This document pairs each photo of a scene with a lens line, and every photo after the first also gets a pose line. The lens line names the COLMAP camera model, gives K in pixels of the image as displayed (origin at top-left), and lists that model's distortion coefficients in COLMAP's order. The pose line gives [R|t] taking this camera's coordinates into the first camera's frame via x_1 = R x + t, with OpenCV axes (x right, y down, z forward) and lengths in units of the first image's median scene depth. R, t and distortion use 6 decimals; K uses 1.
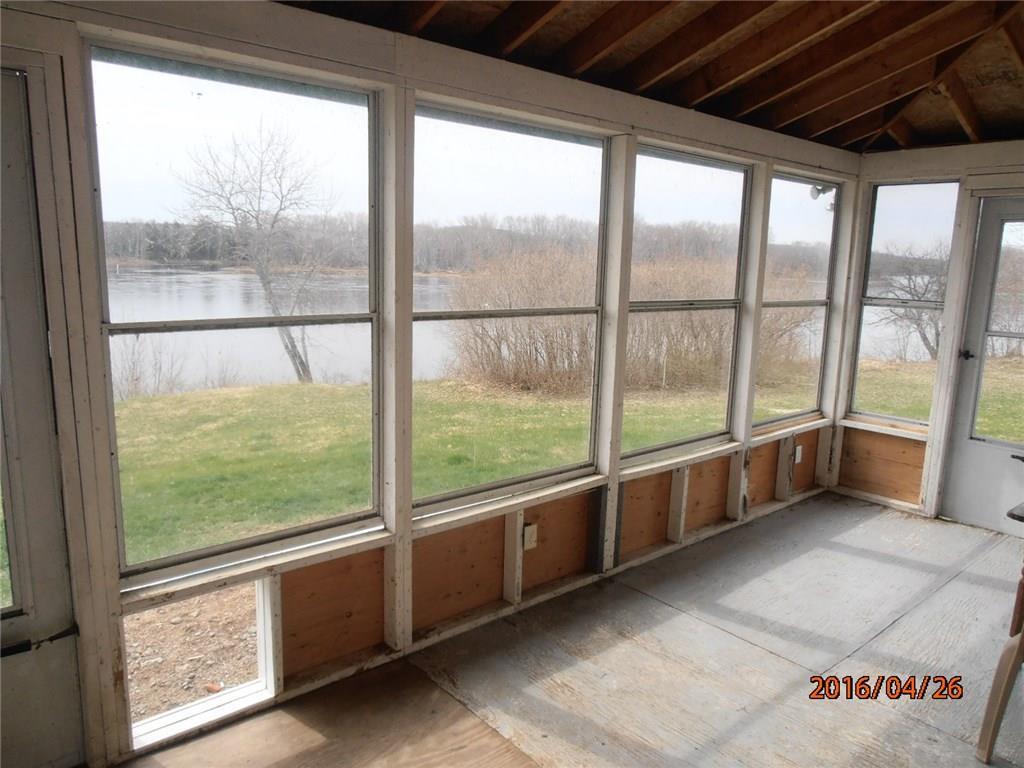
lens RADIAL K [[723.4, 0, 518.1], [0, 723.4, 386.8], [0, 0, 1]] dist [-0.020866, 0.005716]
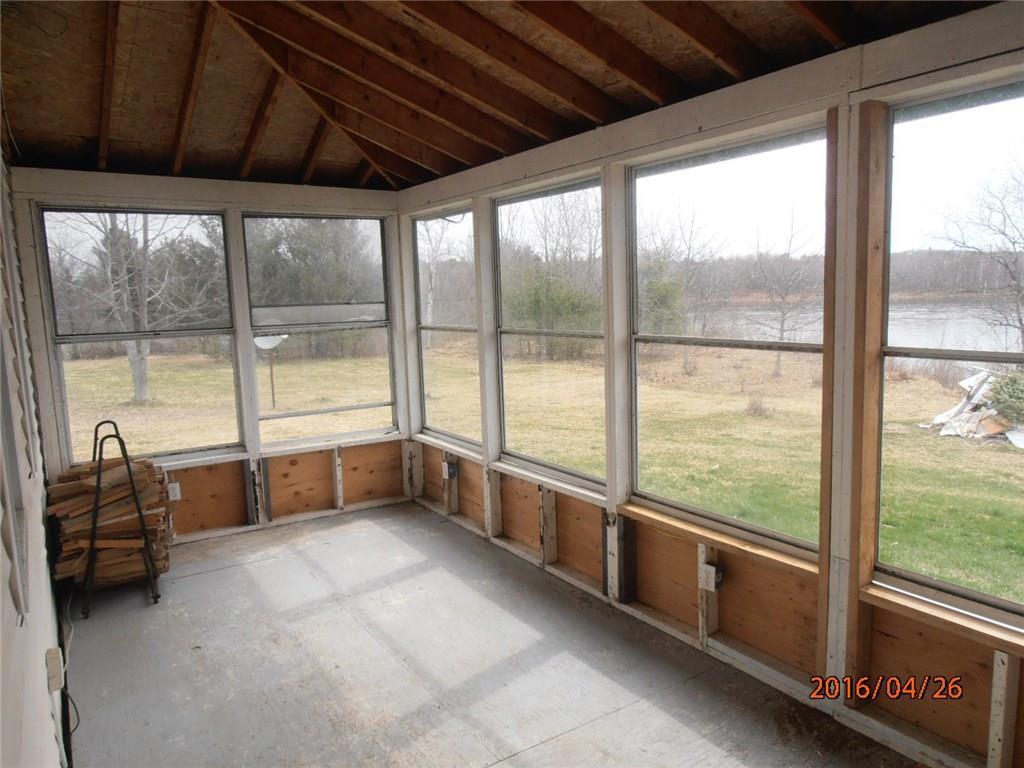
lens RADIAL K [[723.4, 0, 518.1], [0, 723.4, 386.8], [0, 0, 1]] dist [-0.020866, 0.005716]
pose [[-0.120191, 0.104787, -0.987205, 0.927852], [-0.147072, 0.981561, 0.122094, -0.114343], [0.981796, 0.159865, -0.102564, 0.785389]]
